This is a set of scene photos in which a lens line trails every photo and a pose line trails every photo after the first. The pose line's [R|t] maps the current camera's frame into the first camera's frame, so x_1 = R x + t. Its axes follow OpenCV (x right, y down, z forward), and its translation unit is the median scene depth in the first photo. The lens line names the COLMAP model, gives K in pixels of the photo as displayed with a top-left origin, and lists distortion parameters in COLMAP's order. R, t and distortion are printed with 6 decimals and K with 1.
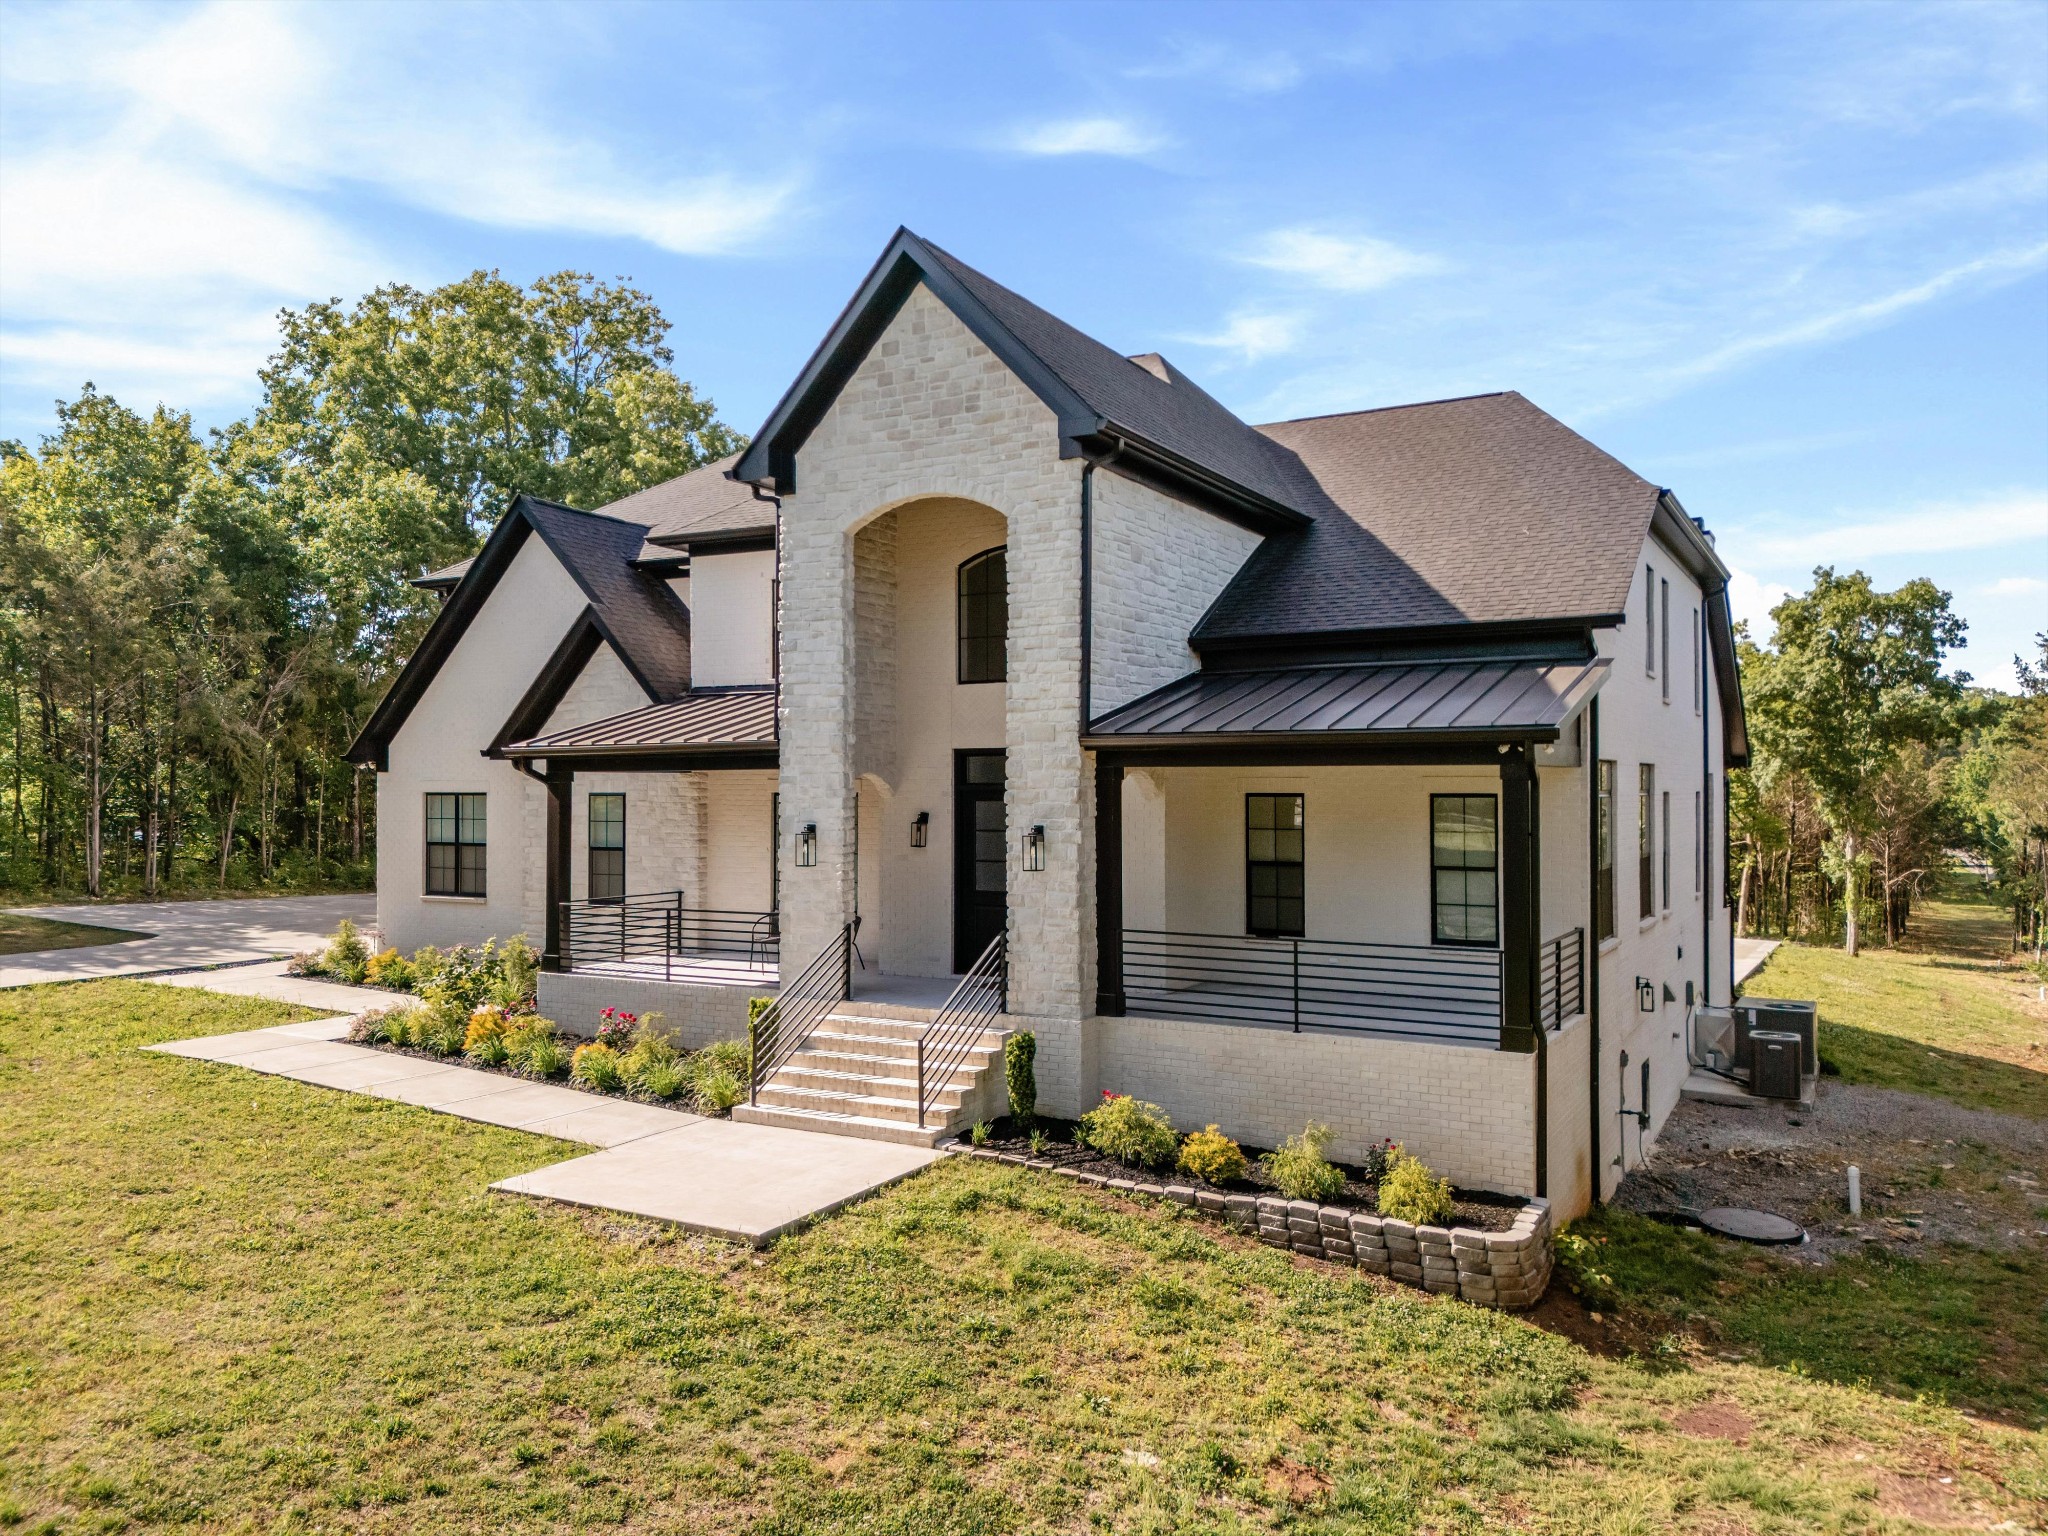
lens RADIAL K [[1500.6, 0, 1053.0], [0, 1500.6, 768.3], [0, 0, 1]] dist [0.049201, -0.043430]
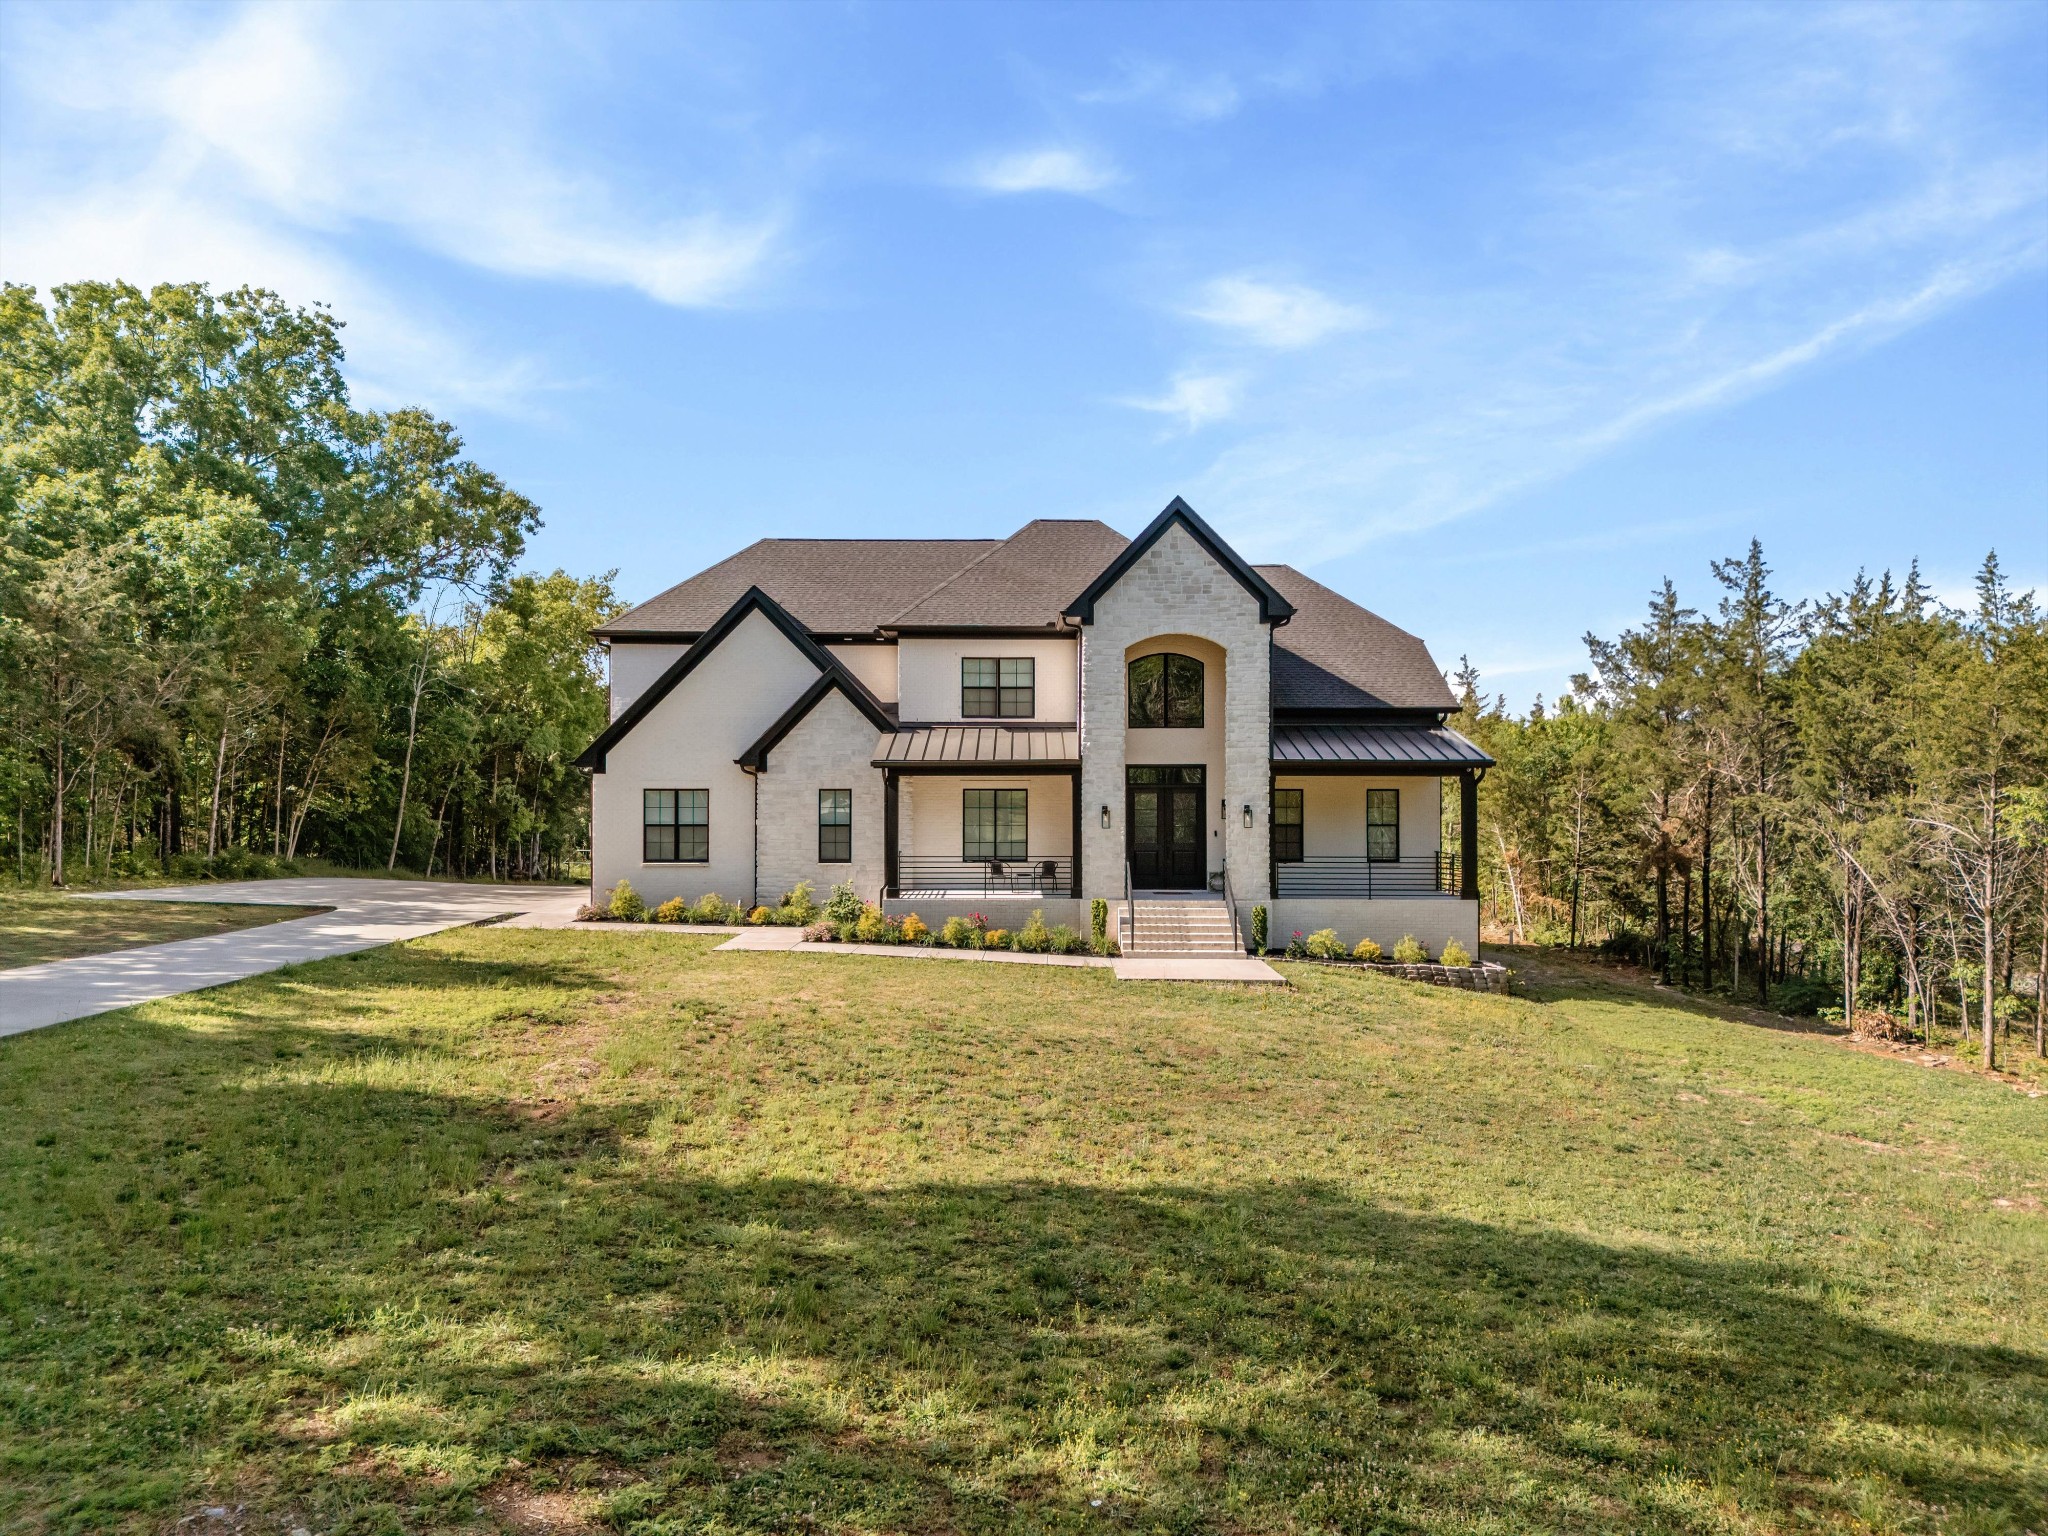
lens RADIAL K [[1500.6, 0, 1030.2], [0, 1500.6, 771.3], [0, 0, 1]] dist [0.049201, -0.043430]
pose [[0.870756, 0.003458, 0.491704, -1.134025], [-0.007006, 0.999961, 0.005374, -0.014634], [-0.491666, -0.008125, 0.870746, -0.548605]]
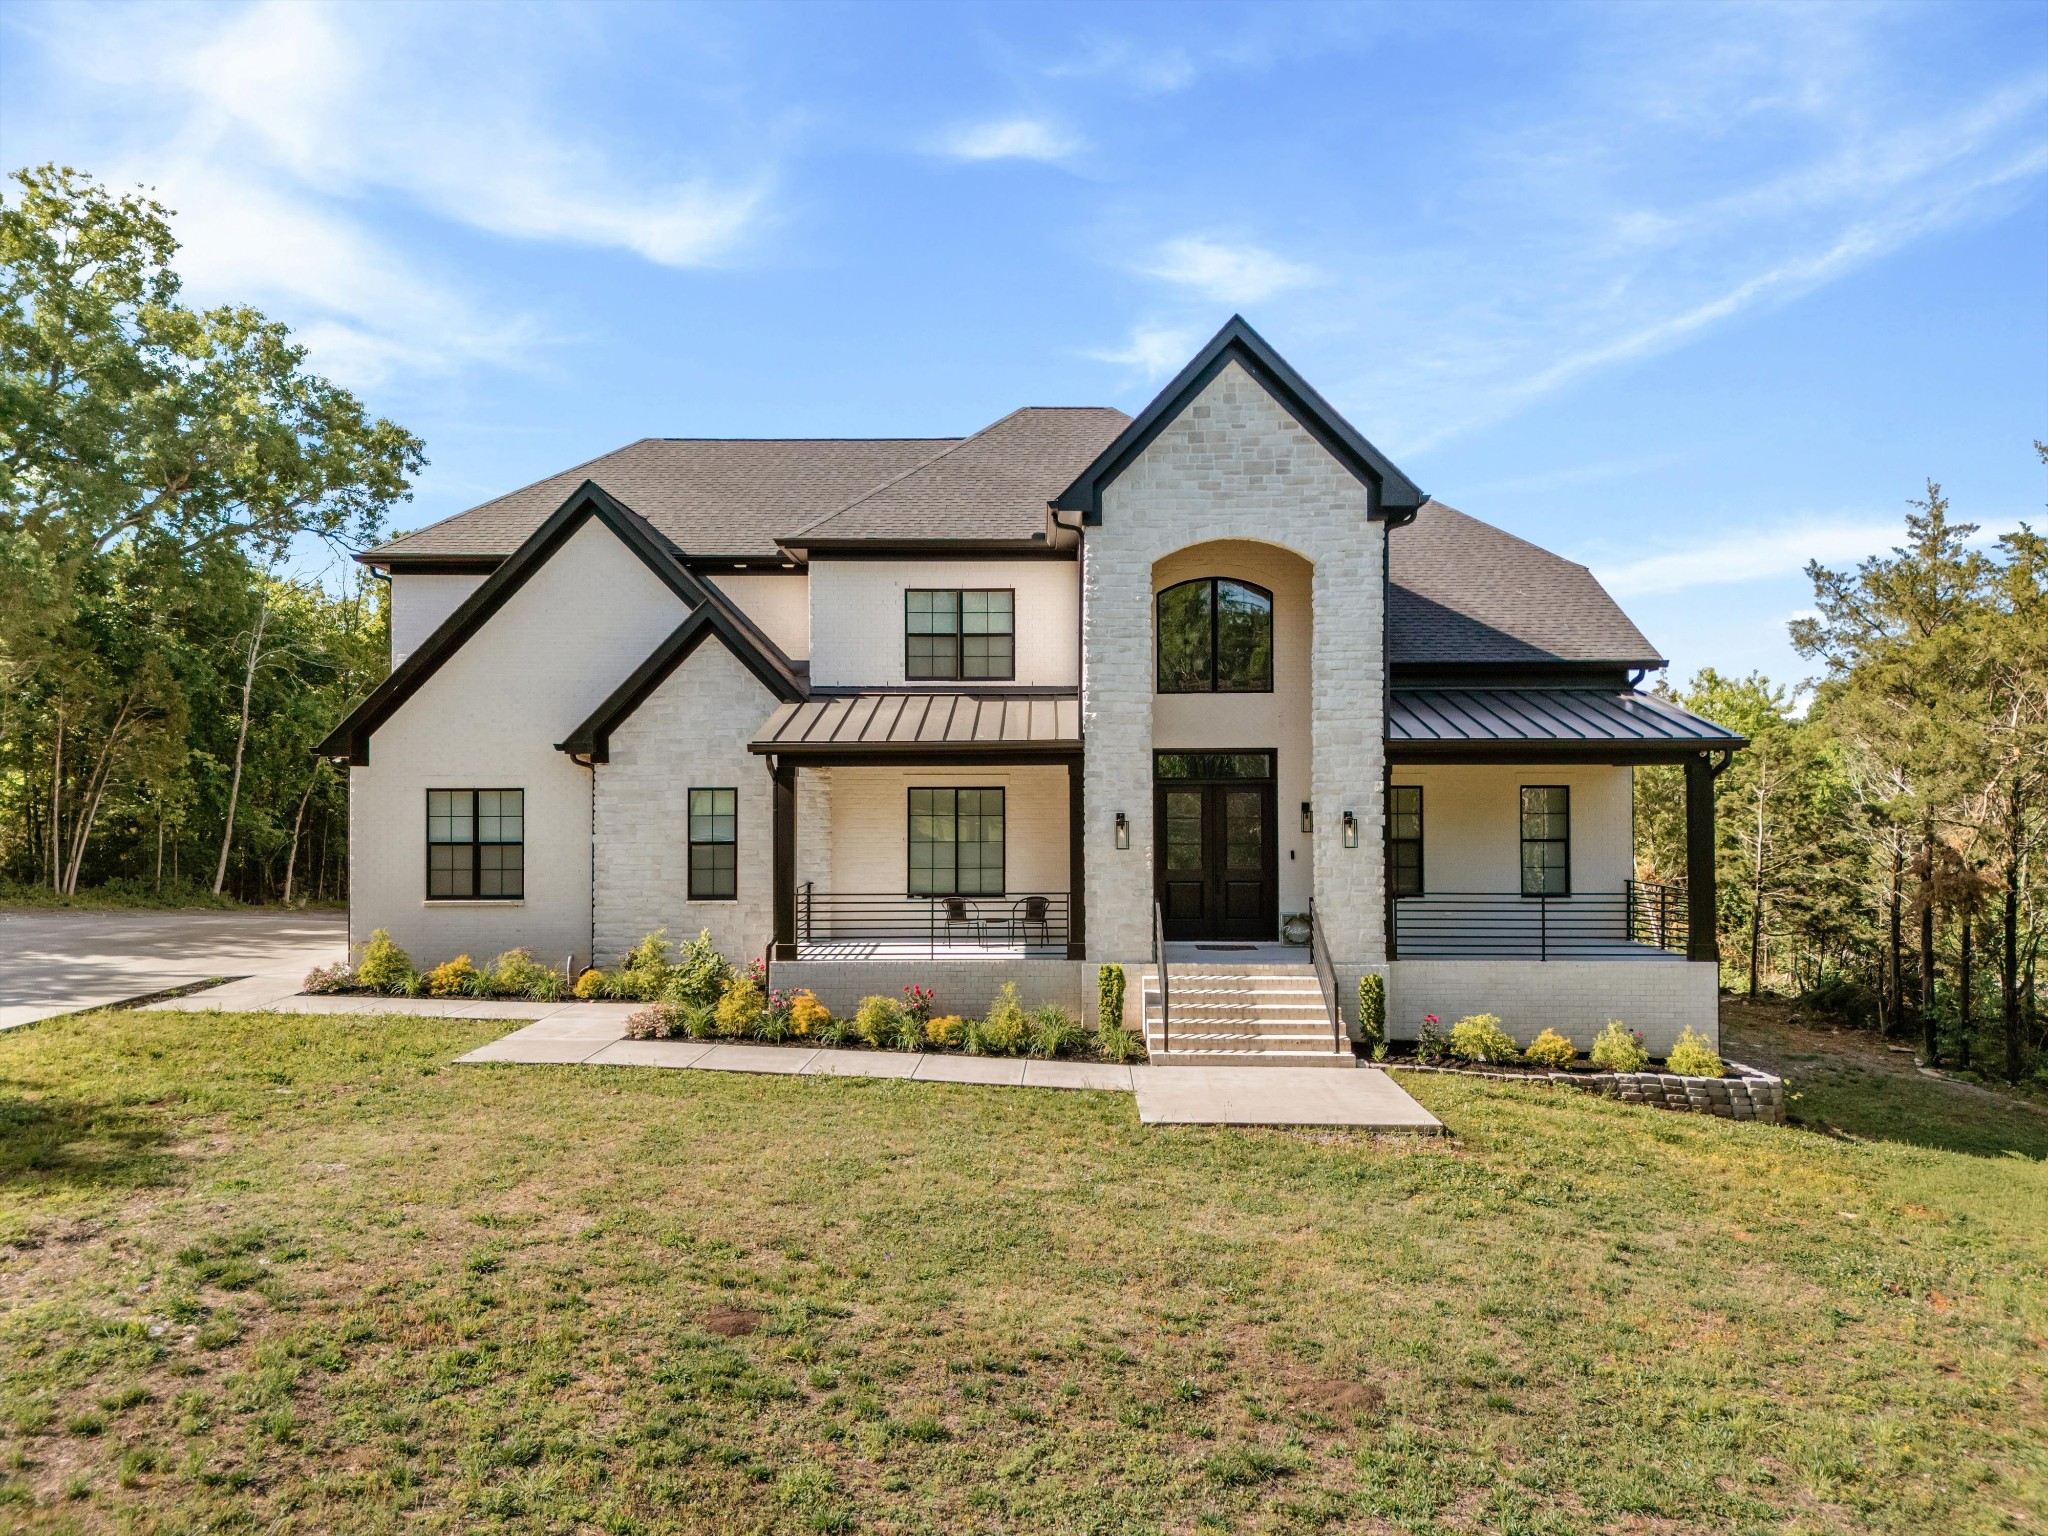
lens RADIAL K [[1500.6, 0, 1028.3], [0, 1500.6, 772.8], [0, 0, 1]] dist [0.049201, -0.043430]
pose [[0.878851, -0.000277, 0.477097, -0.767097], [-0.003547, 0.999968, 0.007113, -0.002289], [-0.477084, -0.007943, 0.878822, 0.020725]]
